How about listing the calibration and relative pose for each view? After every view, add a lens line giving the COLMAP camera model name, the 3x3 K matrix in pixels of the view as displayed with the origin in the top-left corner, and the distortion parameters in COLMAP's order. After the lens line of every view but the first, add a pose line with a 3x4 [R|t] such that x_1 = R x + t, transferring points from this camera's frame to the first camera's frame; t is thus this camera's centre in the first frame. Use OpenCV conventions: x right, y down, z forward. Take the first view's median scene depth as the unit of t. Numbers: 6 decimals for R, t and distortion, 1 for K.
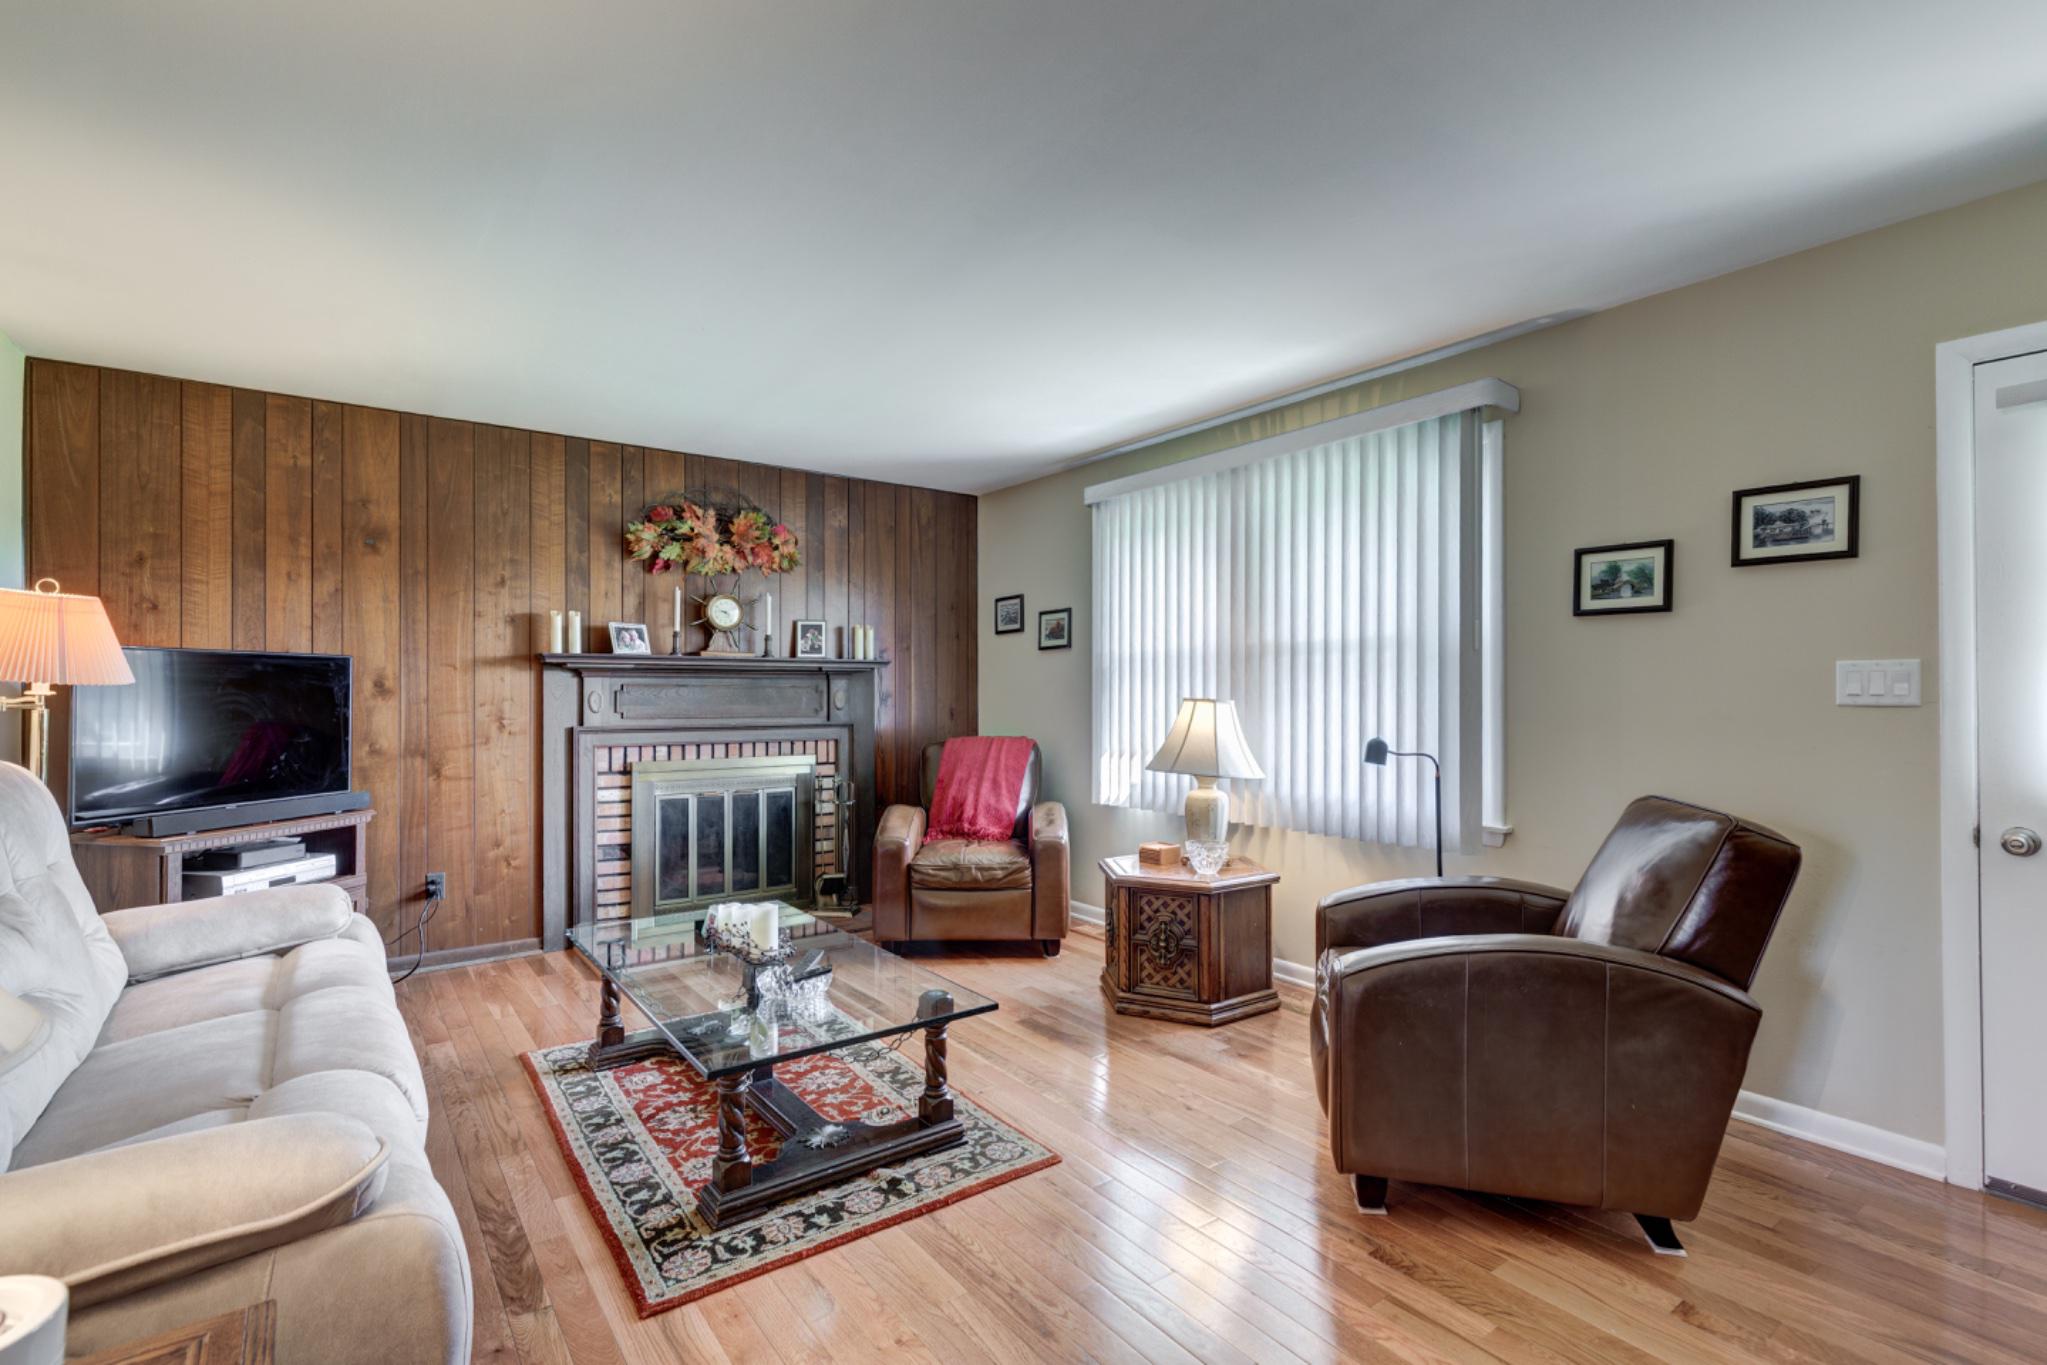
lens RADIAL K [[944.1, 0, 1041.6], [0, 944.1, 686.7], [0, 0, 1]] dist [0.007564, -0.002549]
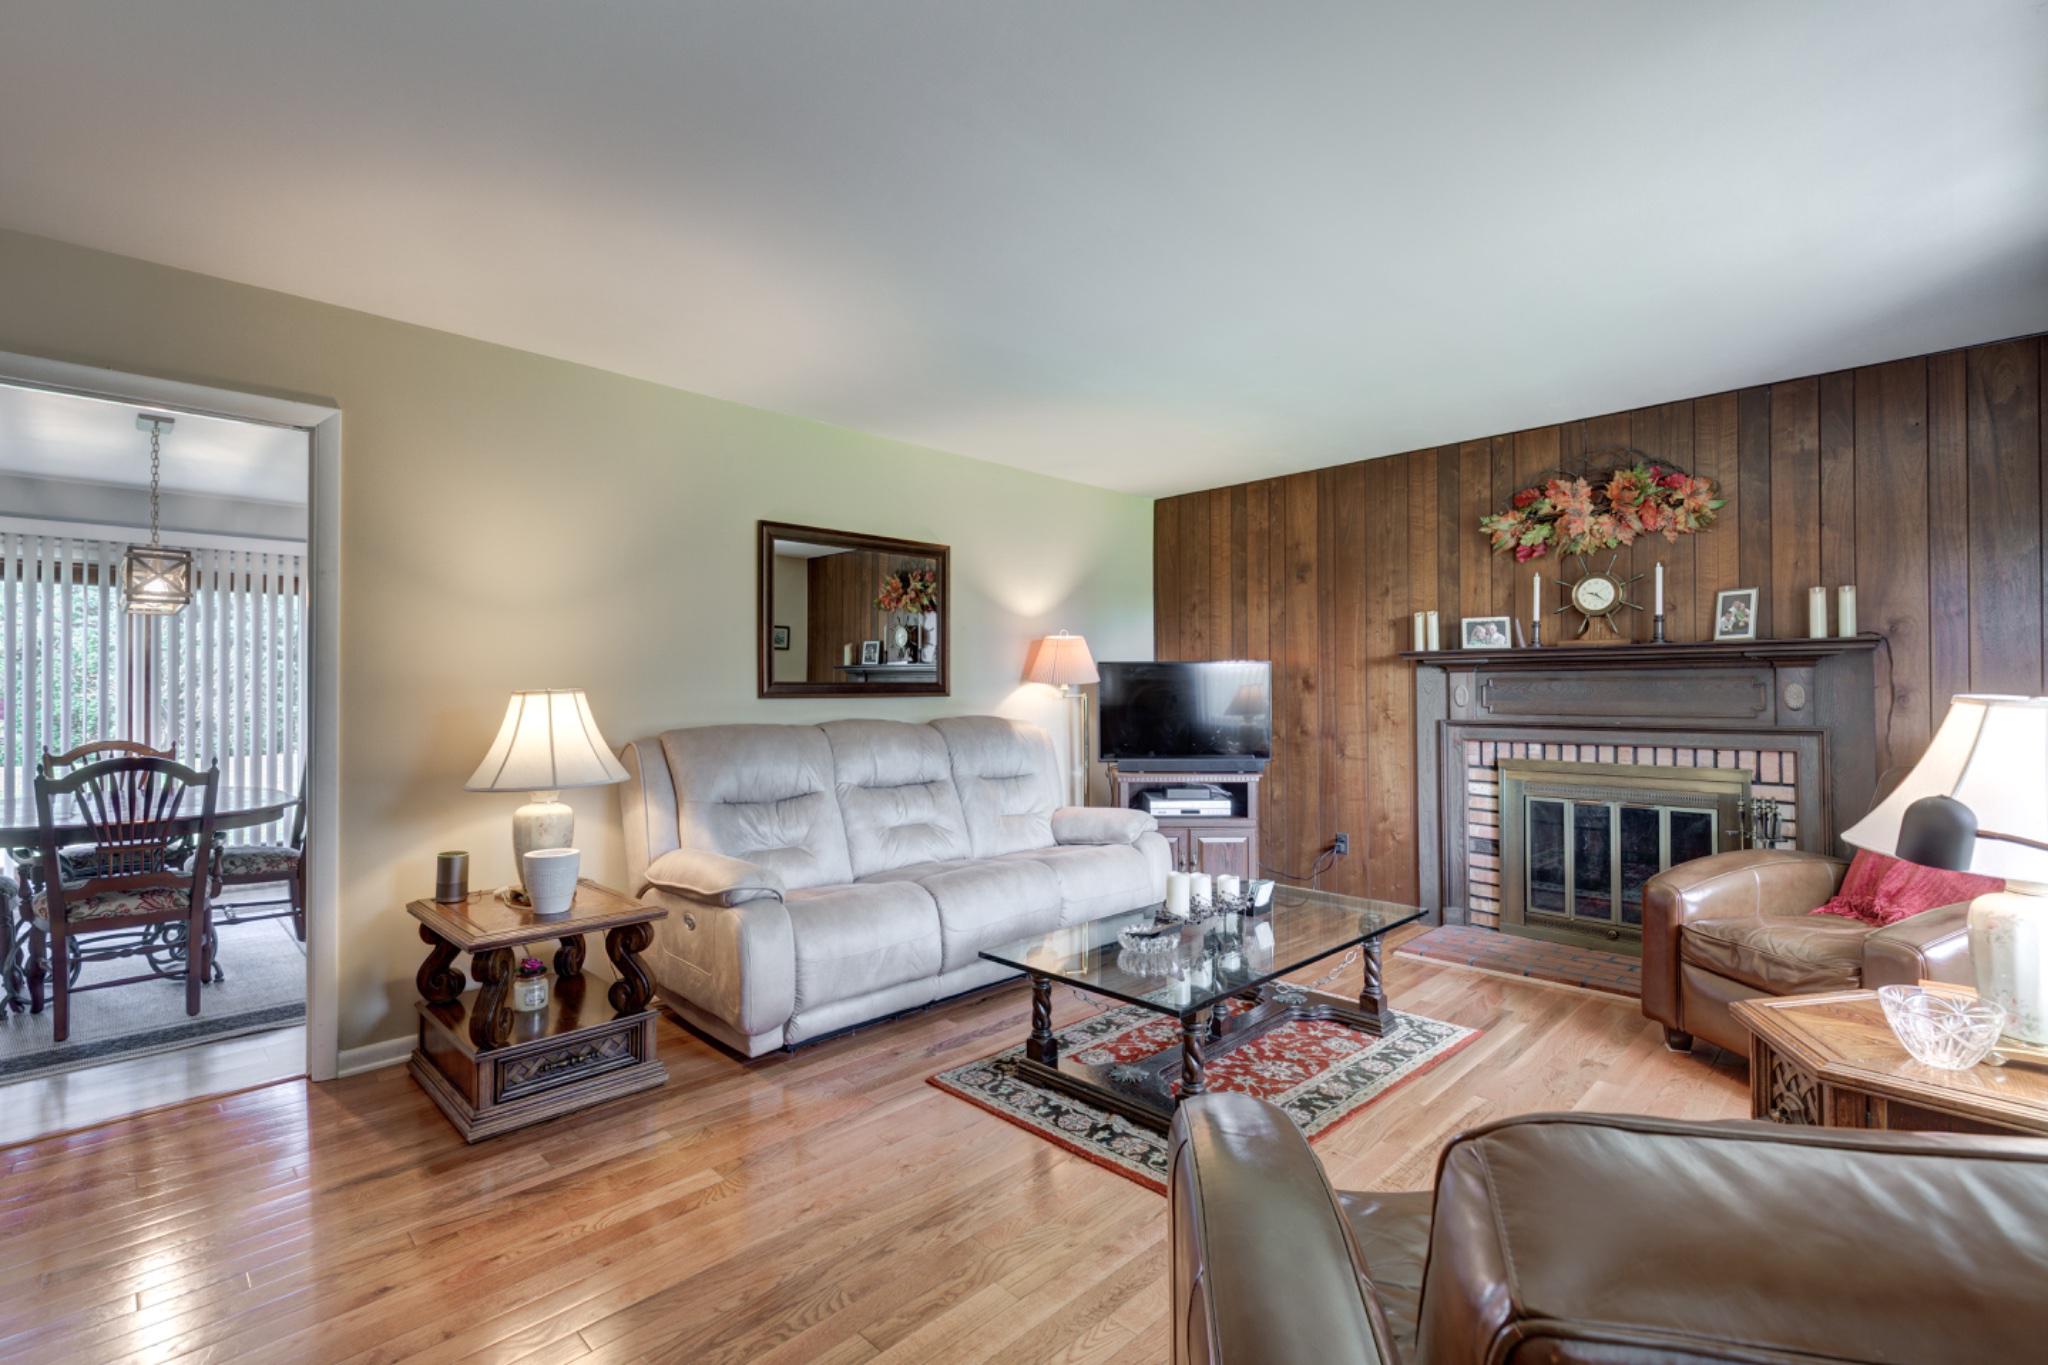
lens RADIAL K [[944.6, 0, 1039.6], [0, 944.6, 683.1], [0, 0, 1]] dist [0.007564, -0.002549]
pose [[0.132897, -0.007849, -0.991099, 0.565296], [0.009023, 0.999937, -0.006709, 0.005295], [0.991089, -0.008051, 0.132959, 0.469398]]
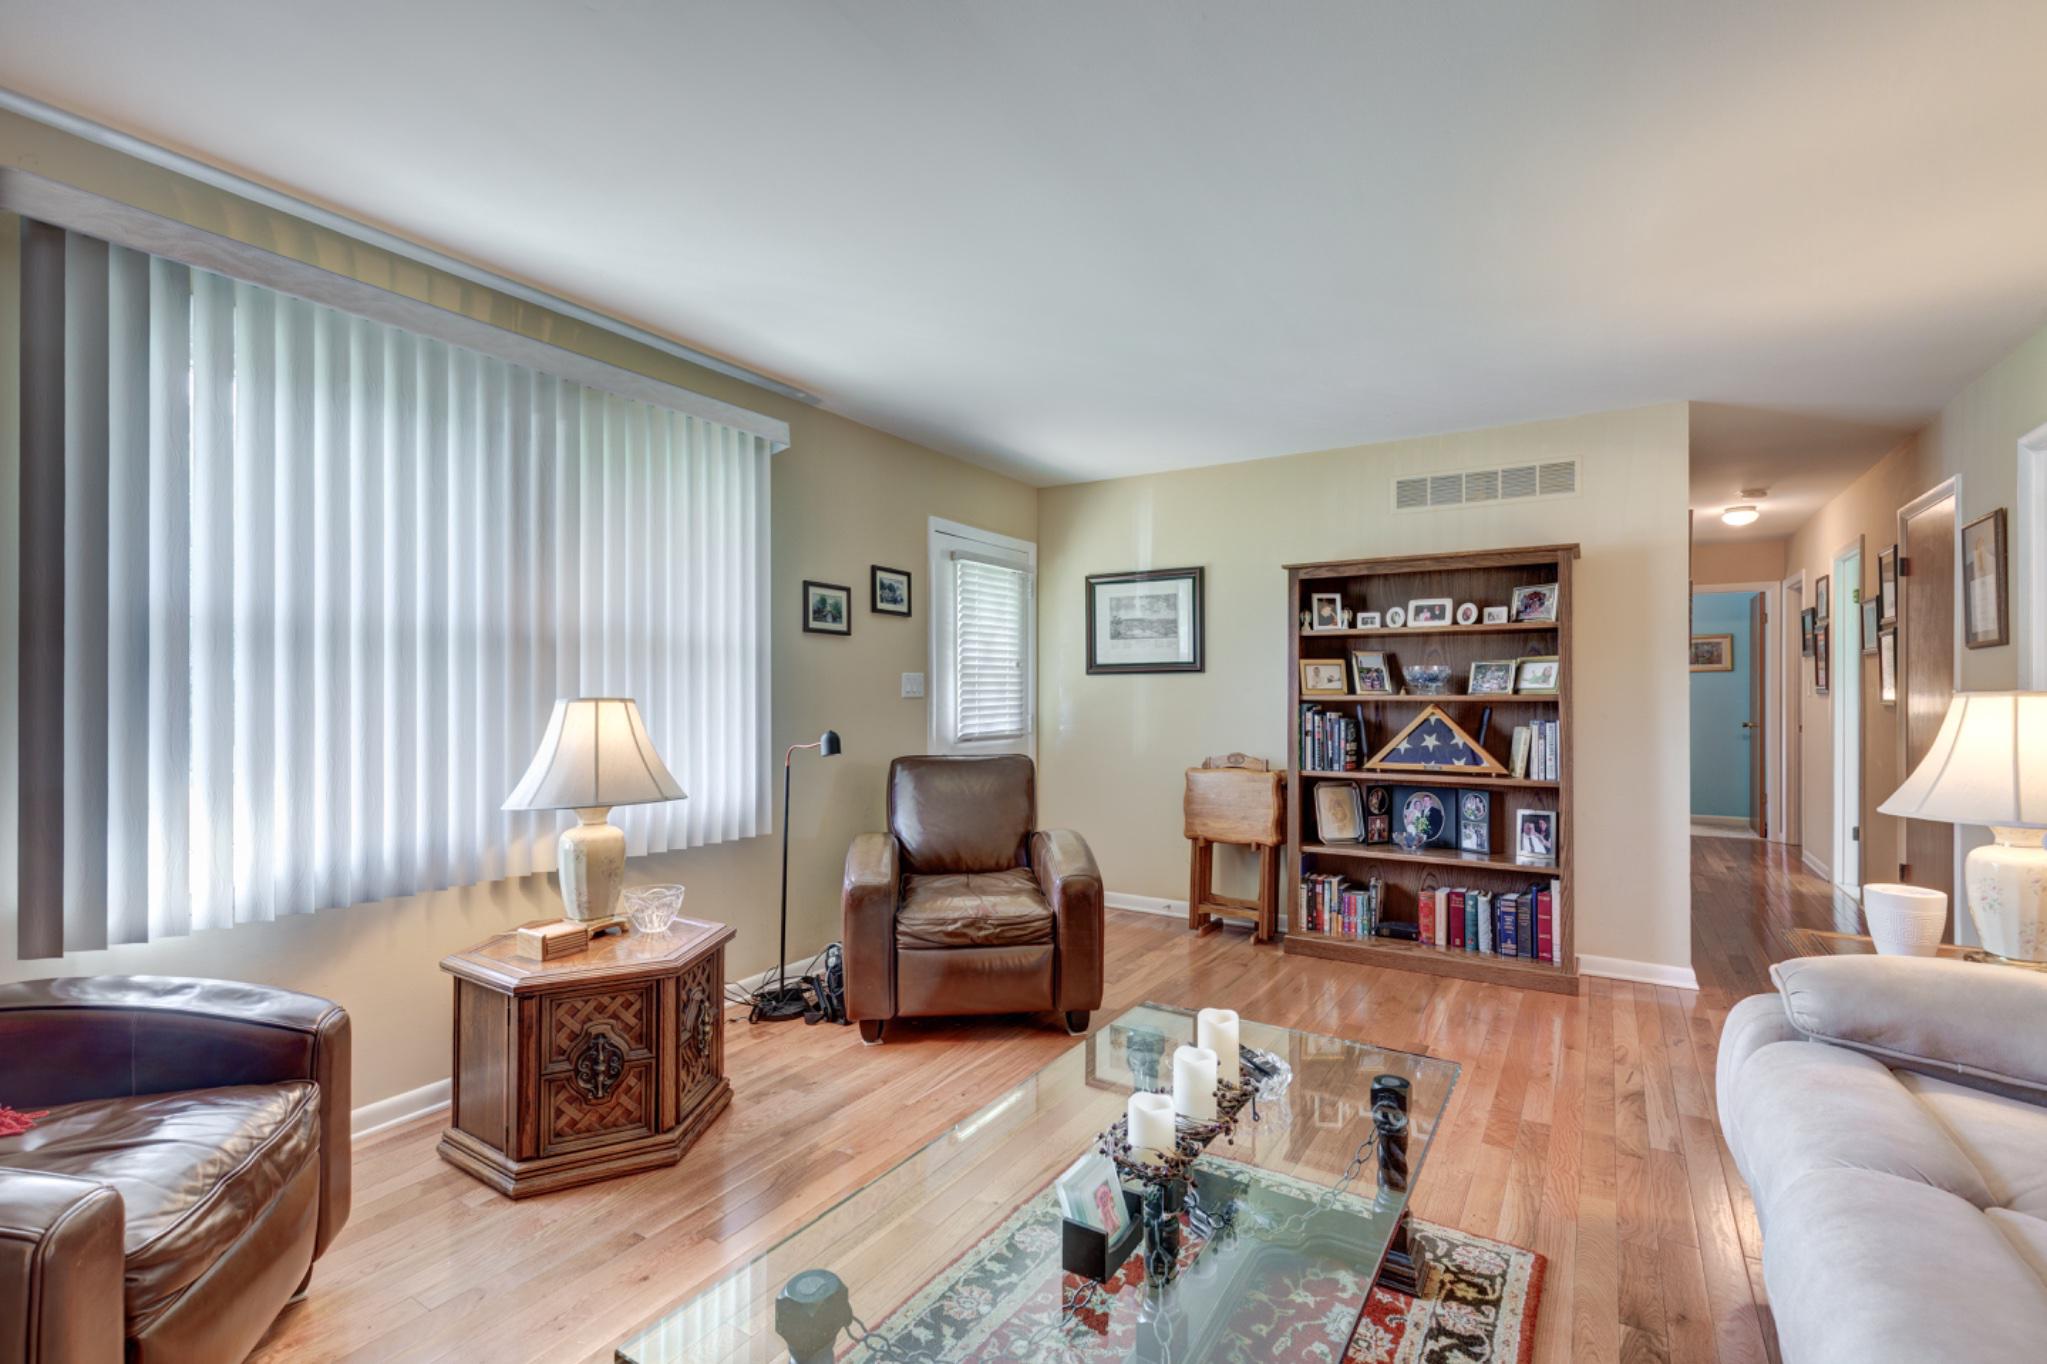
lens RADIAL K [[944.1, 0, 1009.1], [0, 944.1, 684.1], [0, 0, 1]] dist [0.007564, -0.002549]
pose [[-0.350635, 0.009852, 0.936461, -0.590739], [-0.003754, 0.999922, -0.011925, 0.009064], [-0.936505, -0.007697, -0.350570, 0.941034]]
